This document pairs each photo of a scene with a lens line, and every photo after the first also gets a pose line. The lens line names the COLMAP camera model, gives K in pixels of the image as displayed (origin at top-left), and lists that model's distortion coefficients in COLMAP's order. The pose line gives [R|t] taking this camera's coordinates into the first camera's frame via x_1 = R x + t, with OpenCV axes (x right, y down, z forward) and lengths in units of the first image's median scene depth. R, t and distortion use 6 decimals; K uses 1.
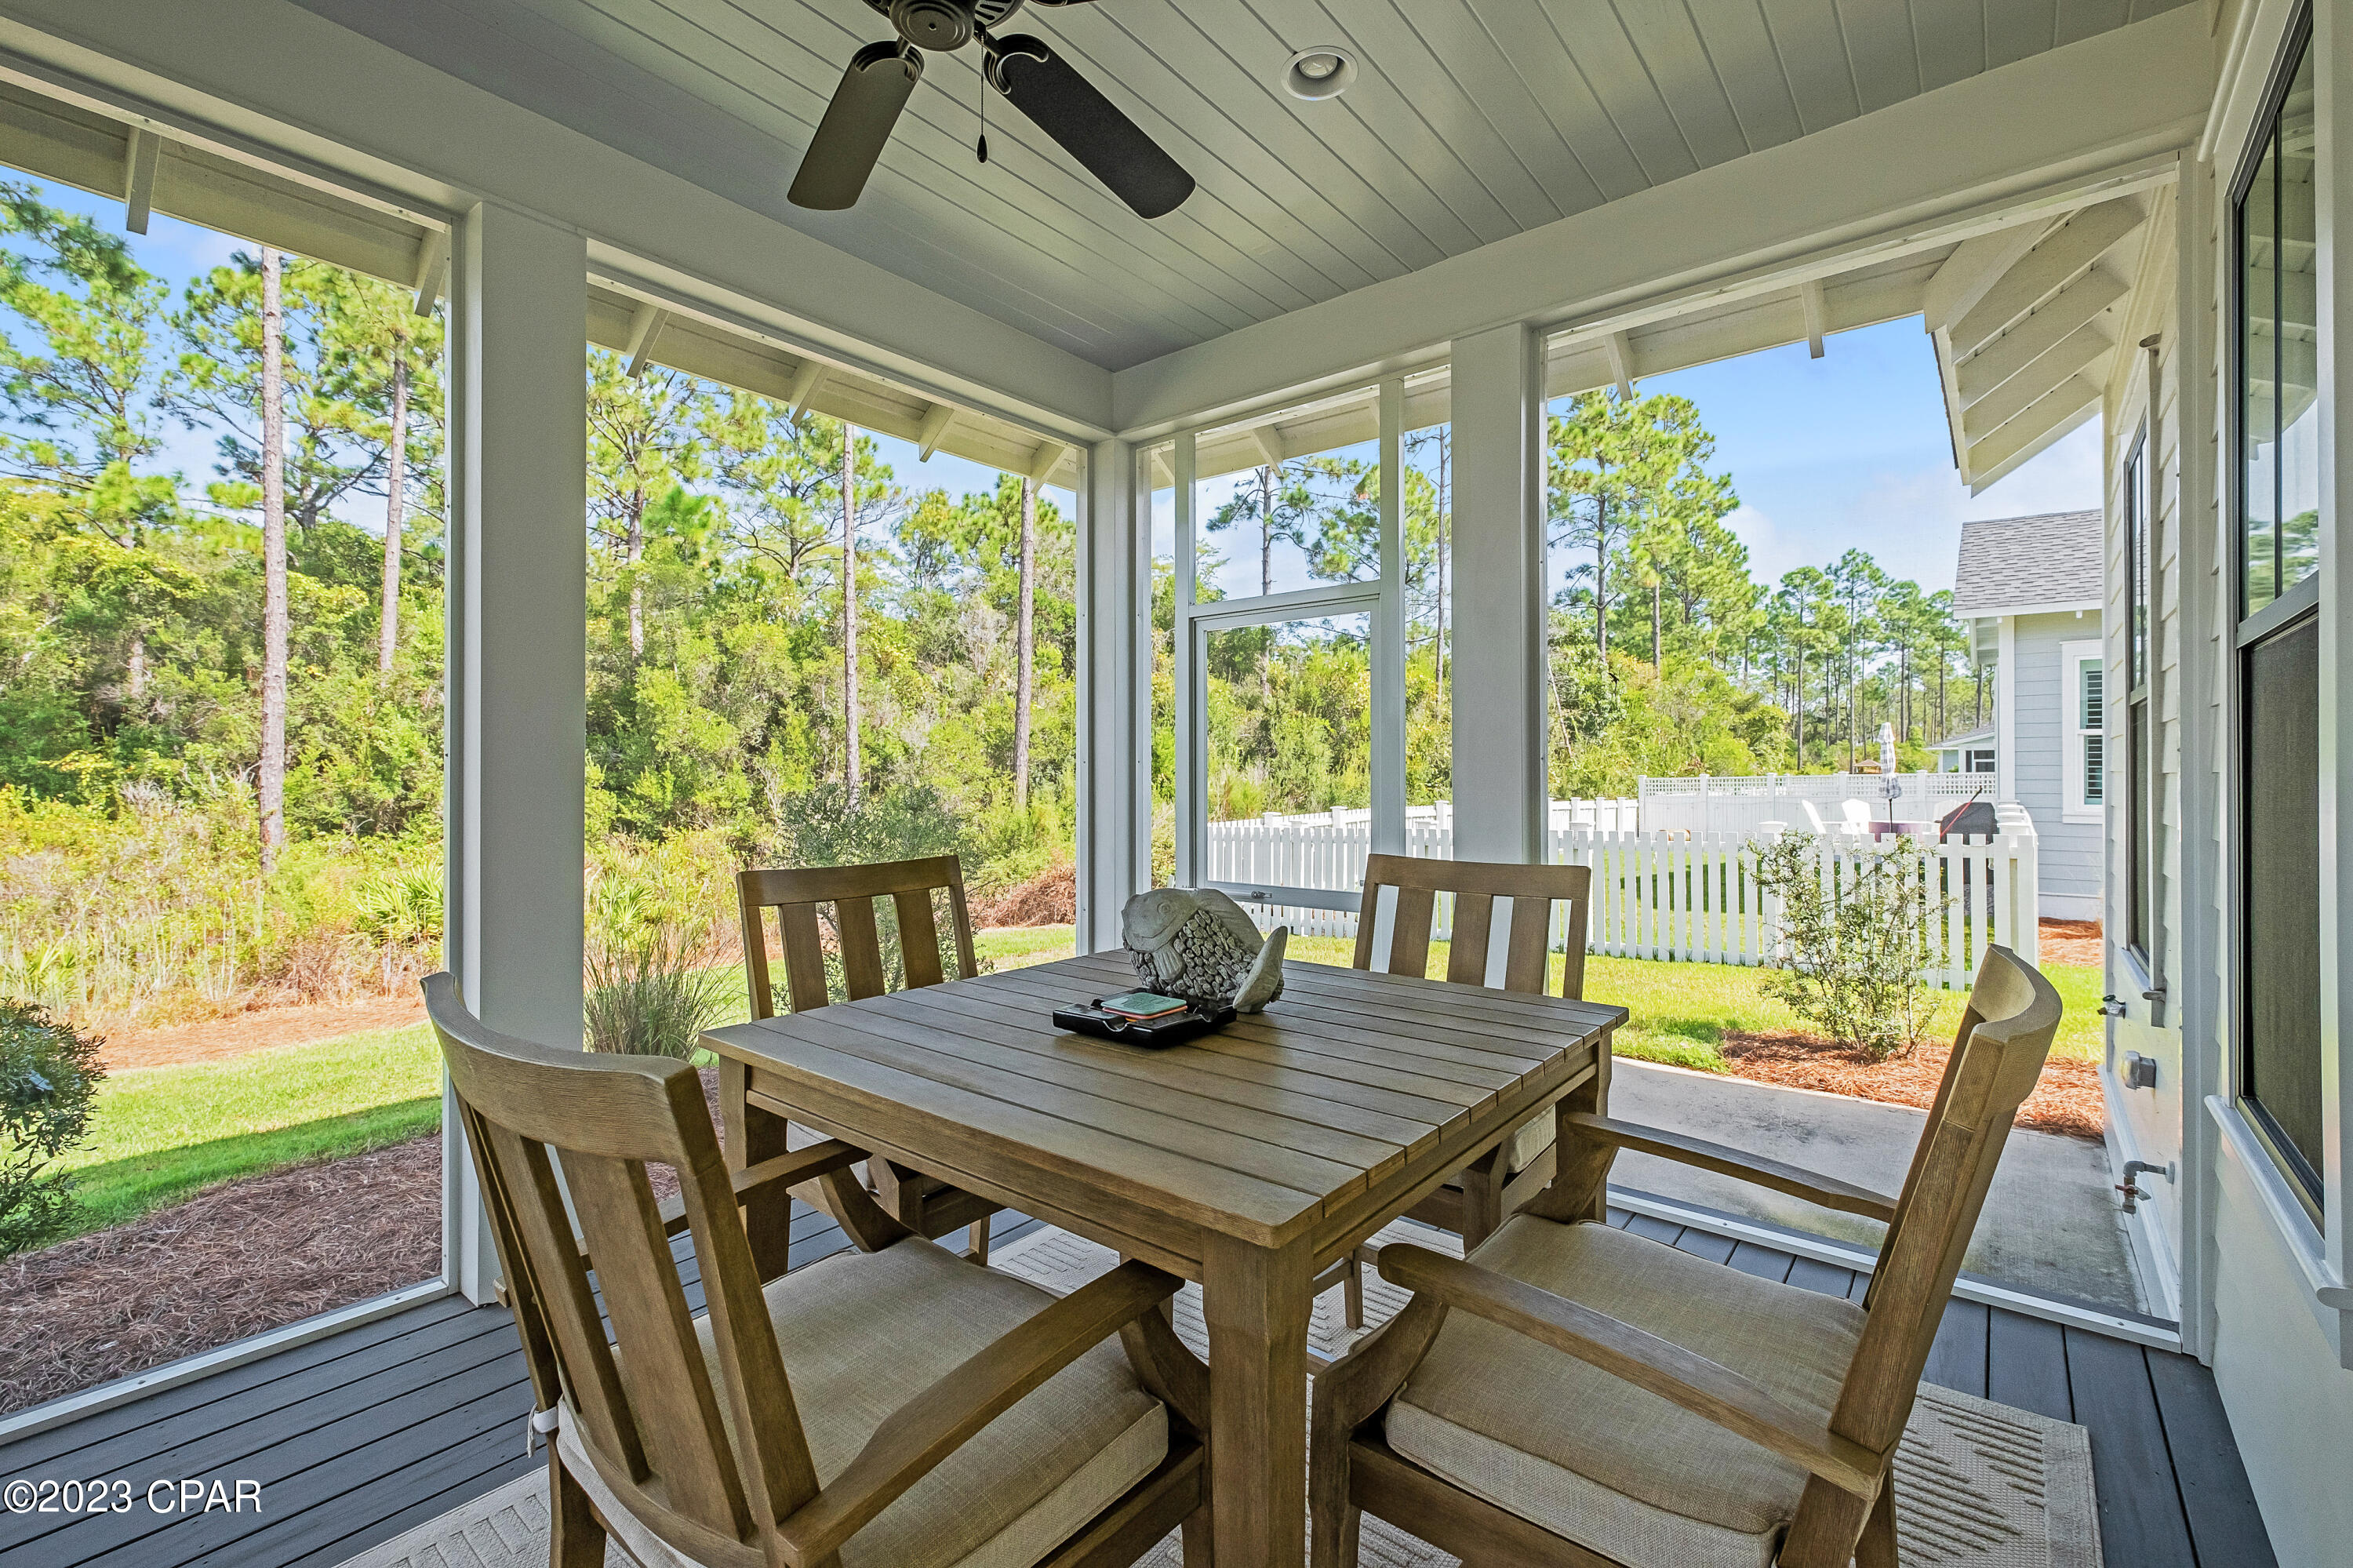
lens RADIAL K [[1024.5, 0, 1185.8], [0, 1024.5, 777.4], [0, 0, 1]] dist [0.016488, 0.000091]
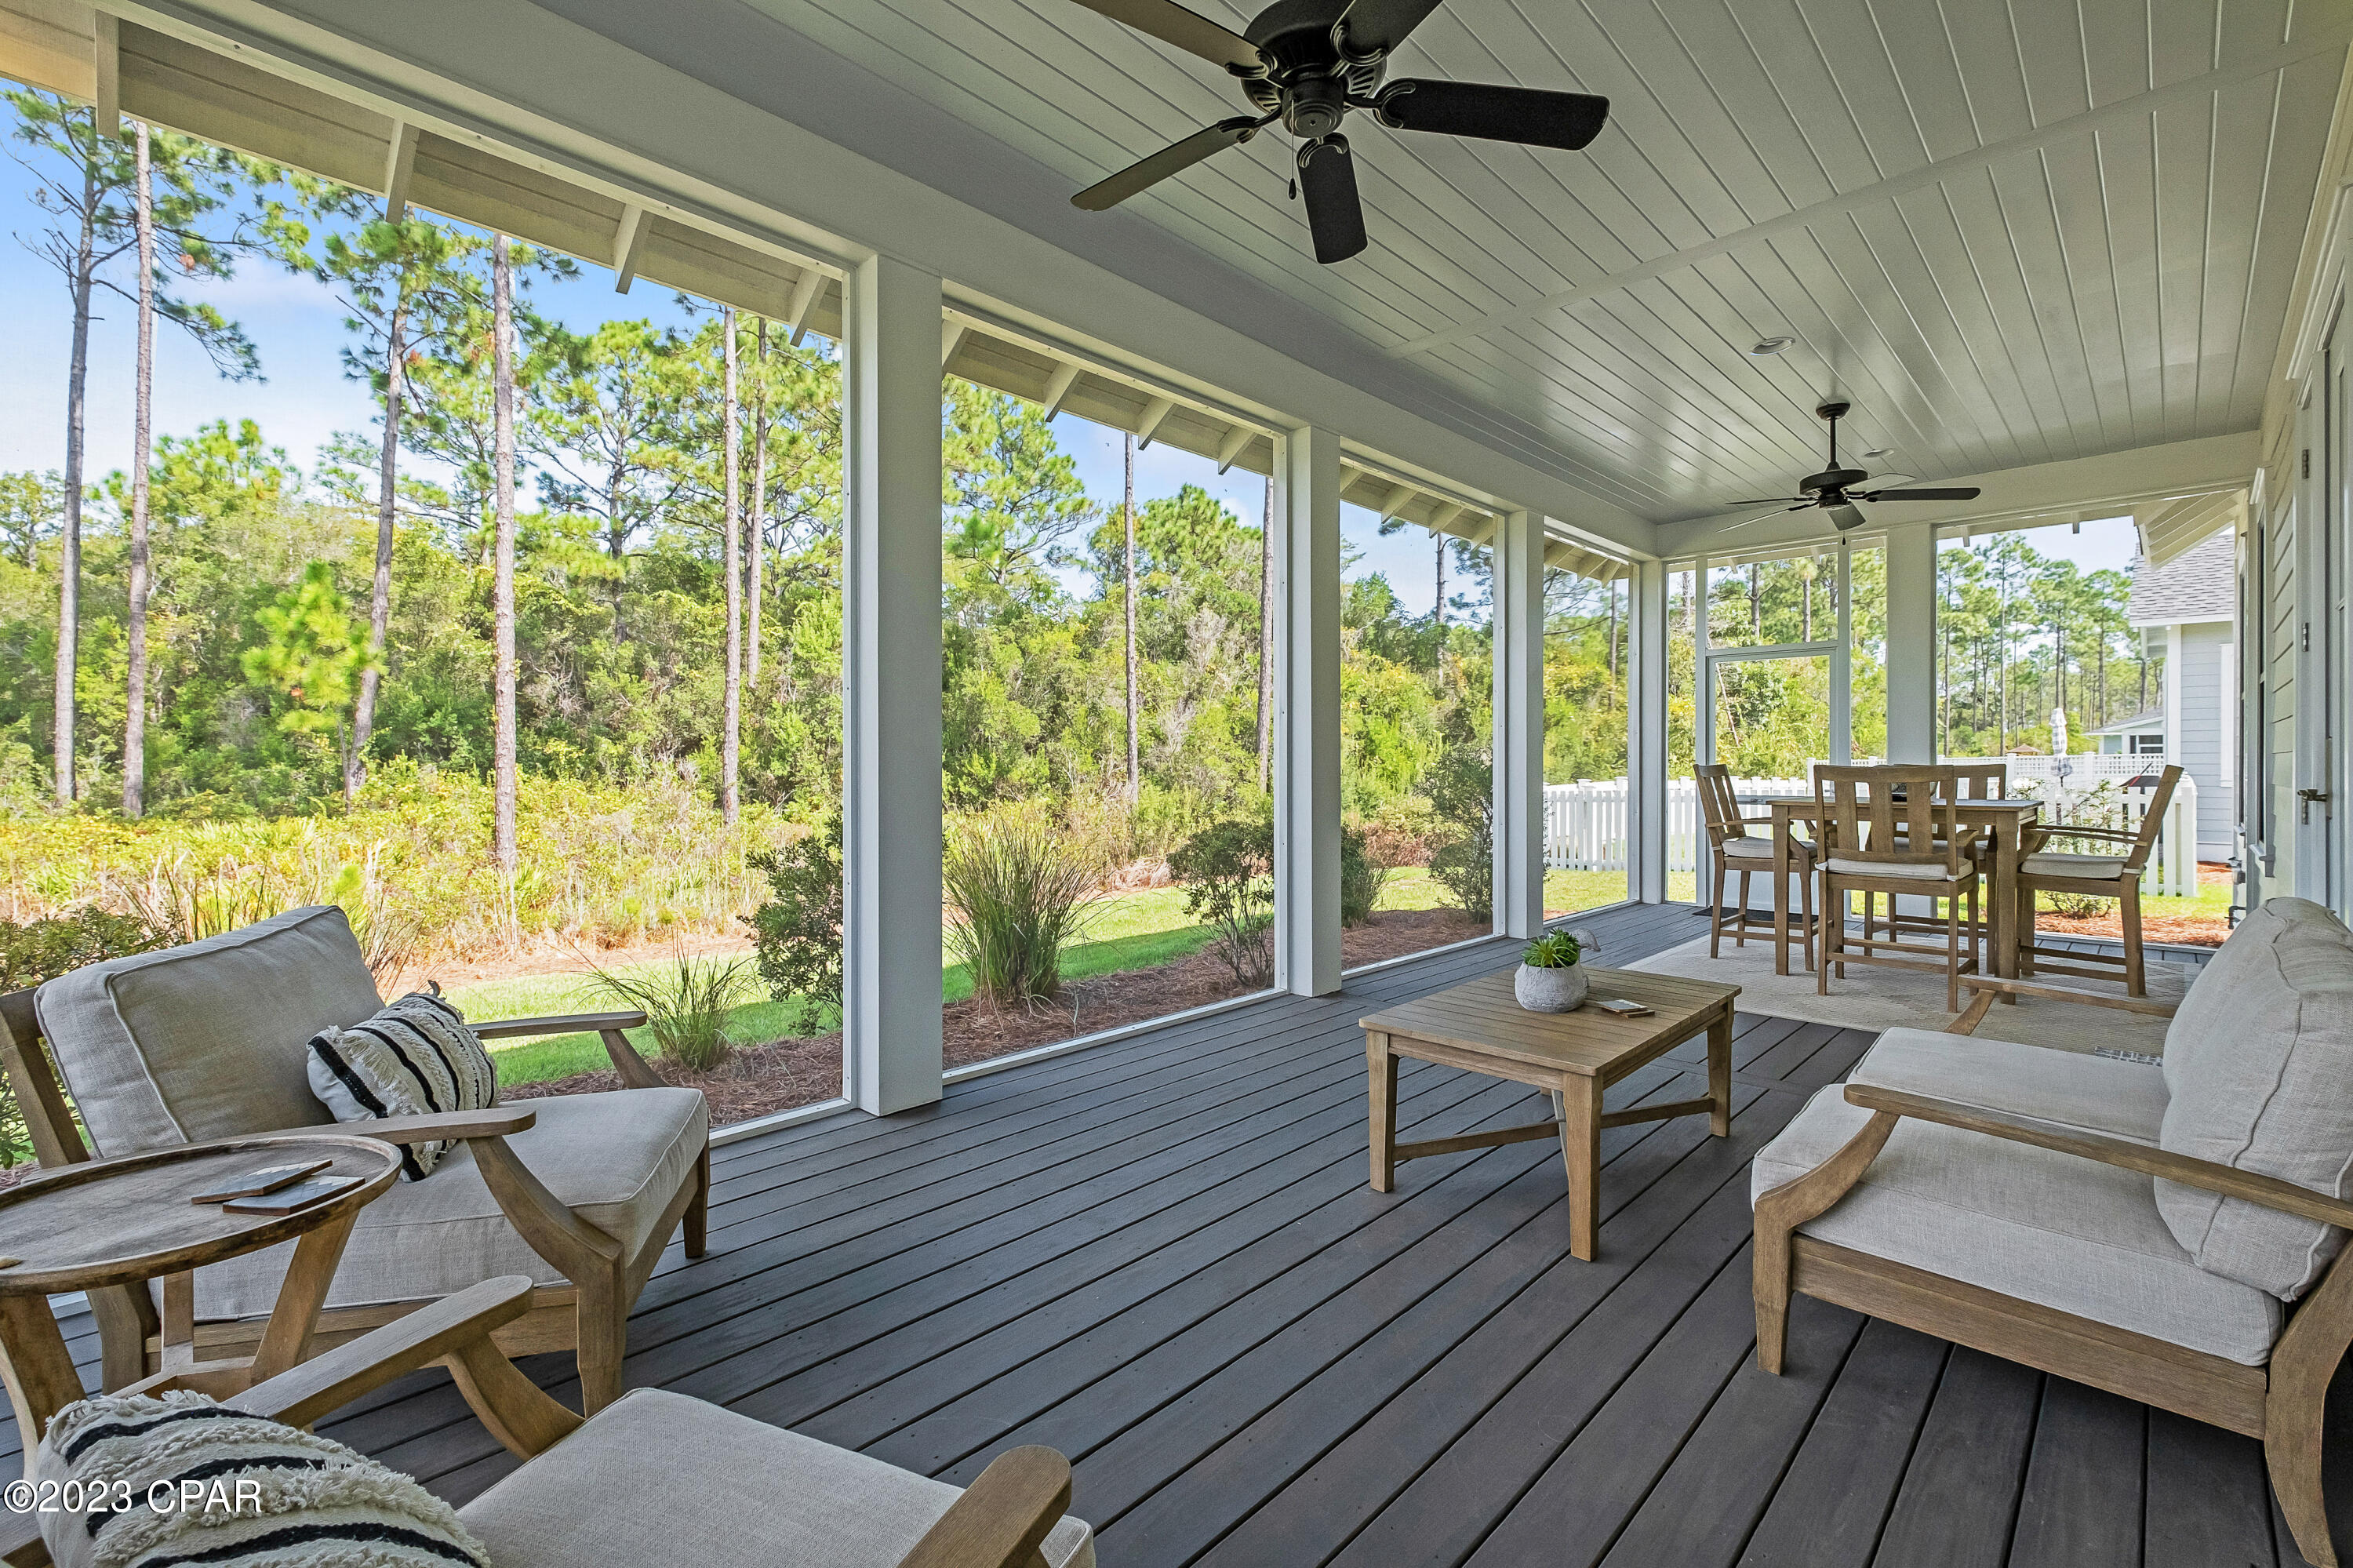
lens RADIAL K [[1034.2, 0, 1191.0], [0, 1034.2, 766.9], [0, 0, 1]] dist [0.019948, -0.005961]
pose [[0.996557, -0.000252, -0.082907, -0.111086], [0.000273, 1.000000, 0.000244, 0.006768], [0.082907, -0.000266, 0.996557, -0.139702]]
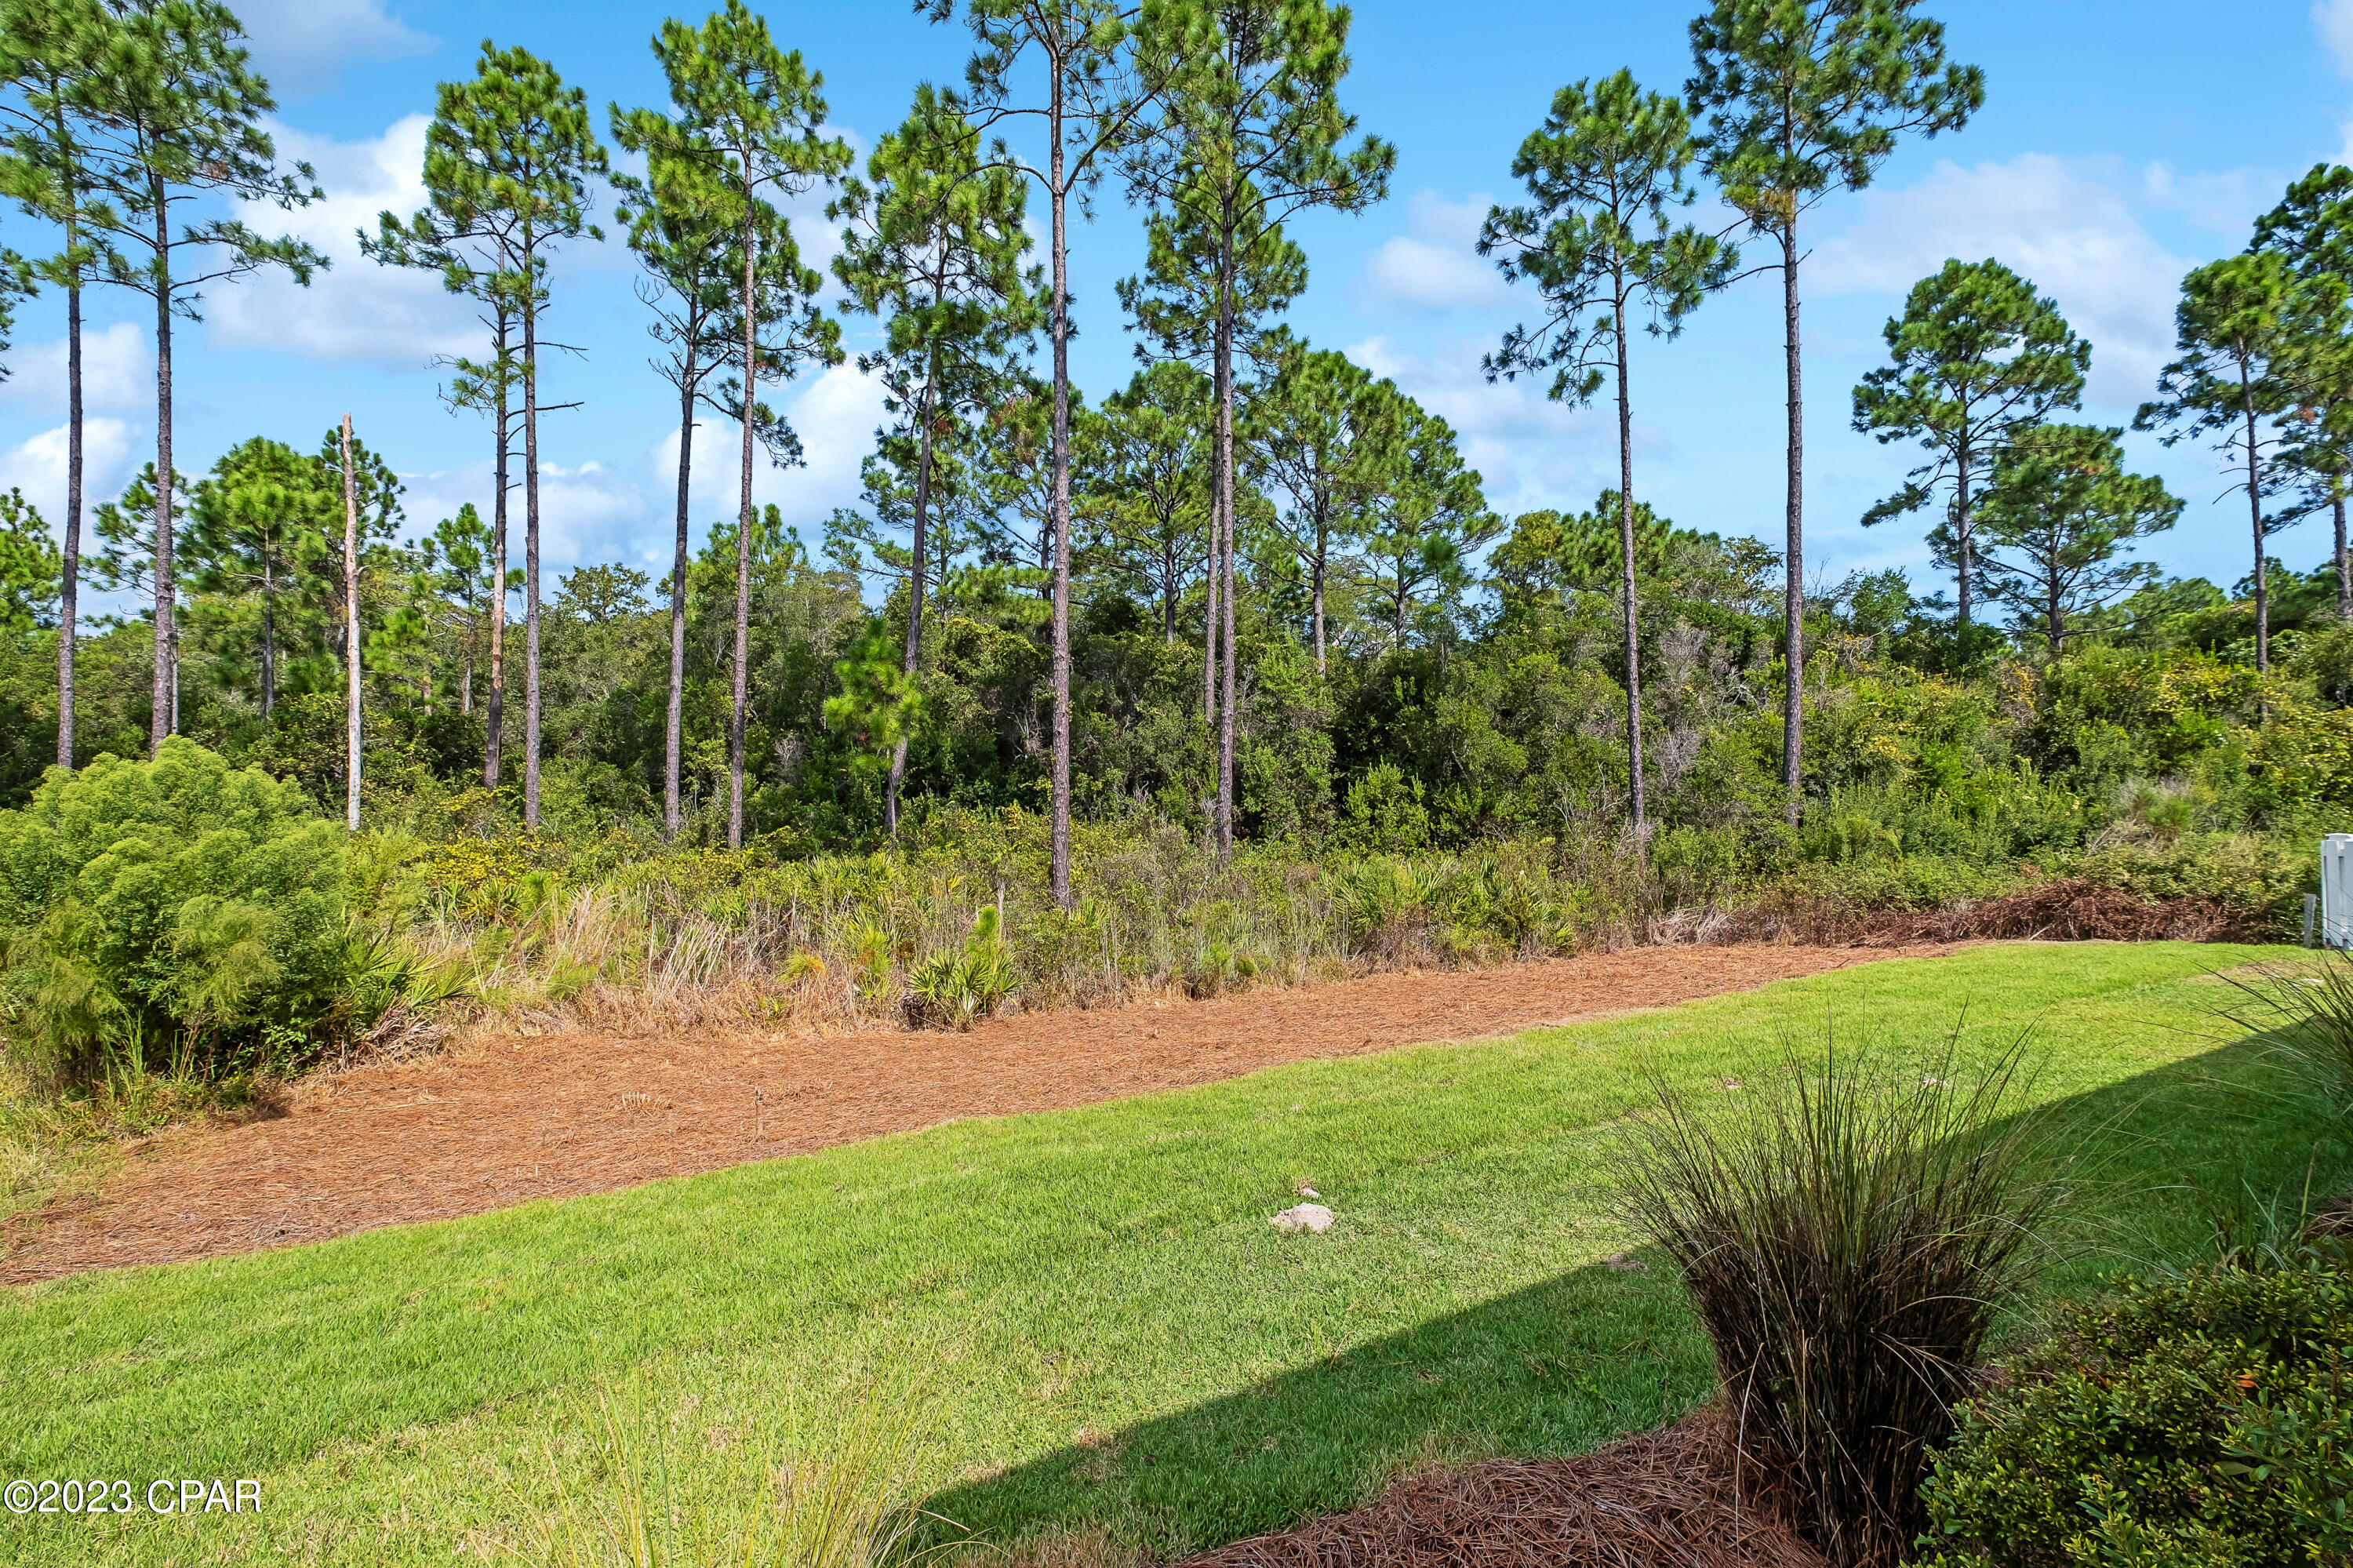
lens RADIAL K [[1034.2, 0, 1191.0], [0, 1034.2, 766.9], [0, 0, 1]] dist [0.019948, -0.005961]
pose [[0.930247, -0.013897, -0.366671, -0.254599], [0.003091, 0.999544, -0.030041, 0.003059], [0.366922, 0.026812, 0.929865, -0.111174]]
